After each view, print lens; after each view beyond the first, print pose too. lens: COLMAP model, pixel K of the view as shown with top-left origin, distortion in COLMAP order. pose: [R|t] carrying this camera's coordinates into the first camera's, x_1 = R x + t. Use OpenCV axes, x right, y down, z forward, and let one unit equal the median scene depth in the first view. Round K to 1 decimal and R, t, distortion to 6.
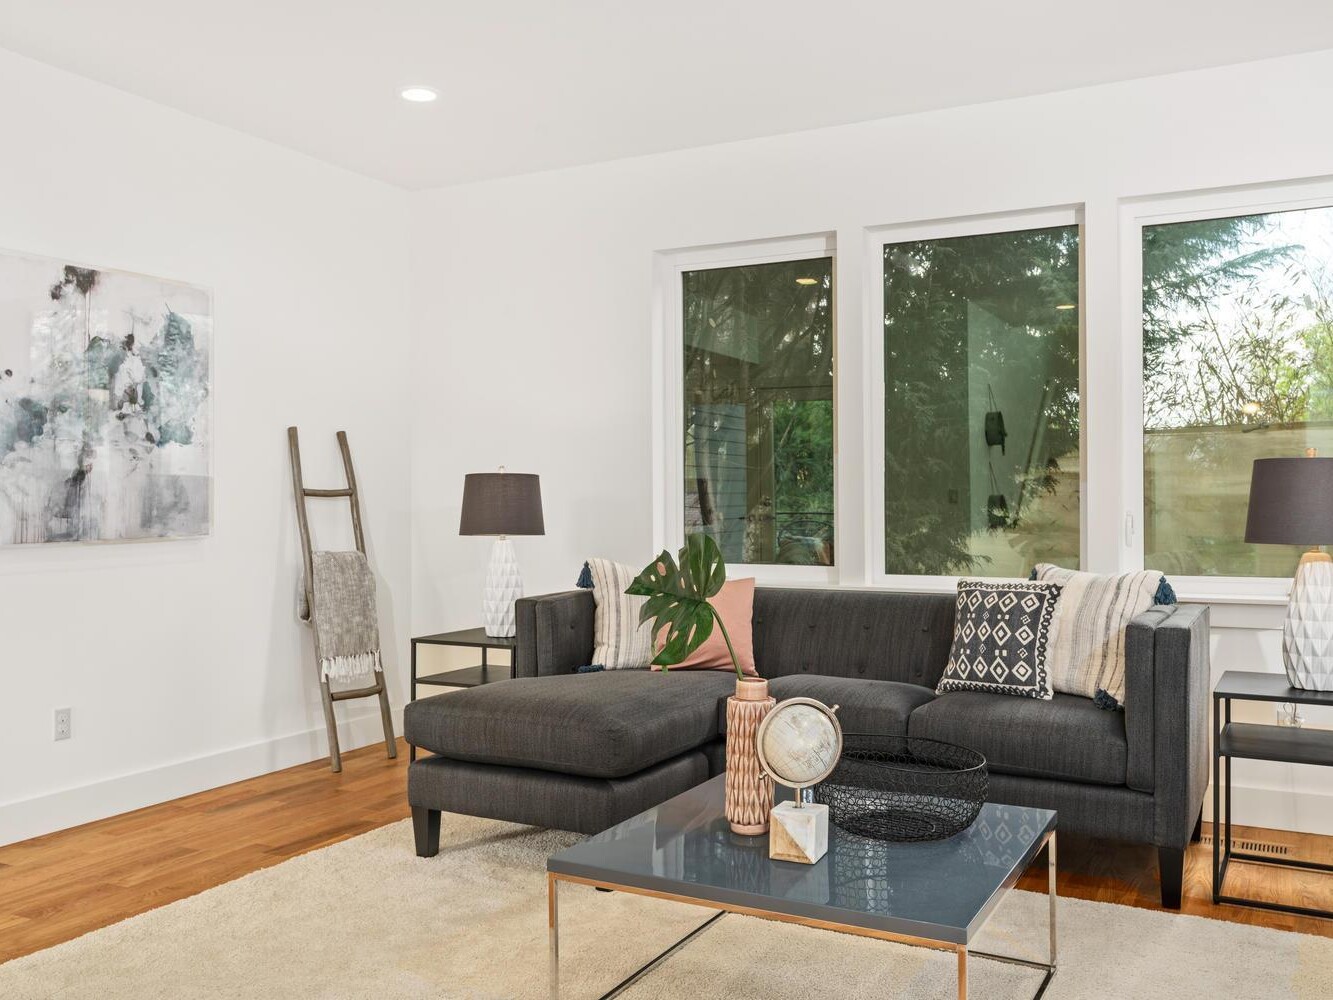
lens RADIAL K [[1234.5, 0, 637.1], [0, 1234.5, 505.5], [0, 0, 1]] dist [0.016498, 0.000000]
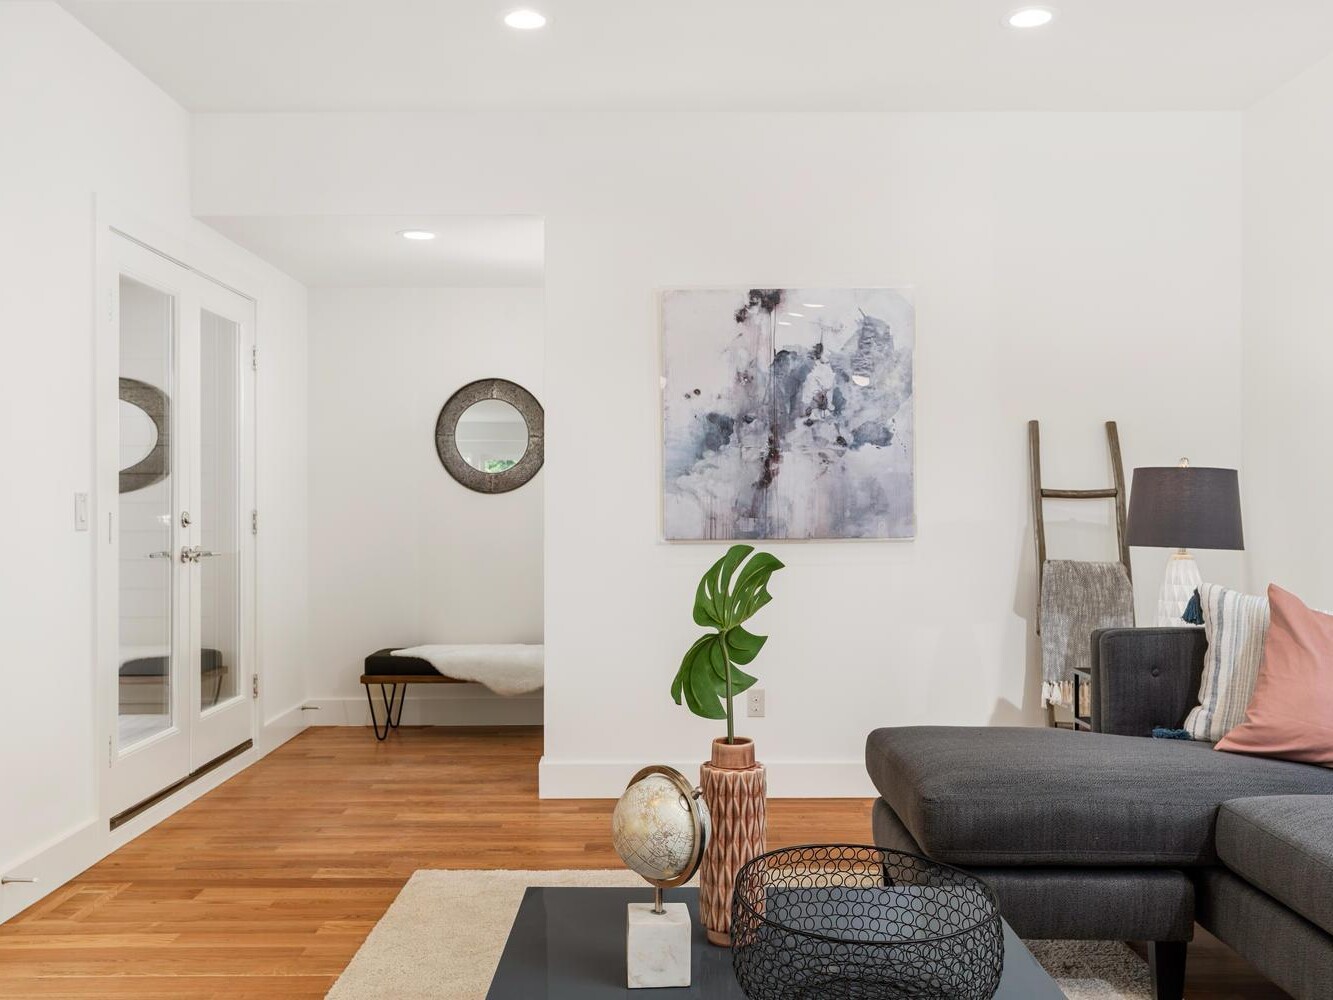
lens RADIAL K [[1234.5, 0, 665.4], [0, 1234.5, 509.5], [0, 0, 1]] dist [0.016498, 0.000000]
pose [[0.469167, 0.004414, -0.883098, 0.454667], [-0.004329, 0.999987, 0.002698, -0.000011], [0.883099, 0.002557, 0.469180, 0.394137]]
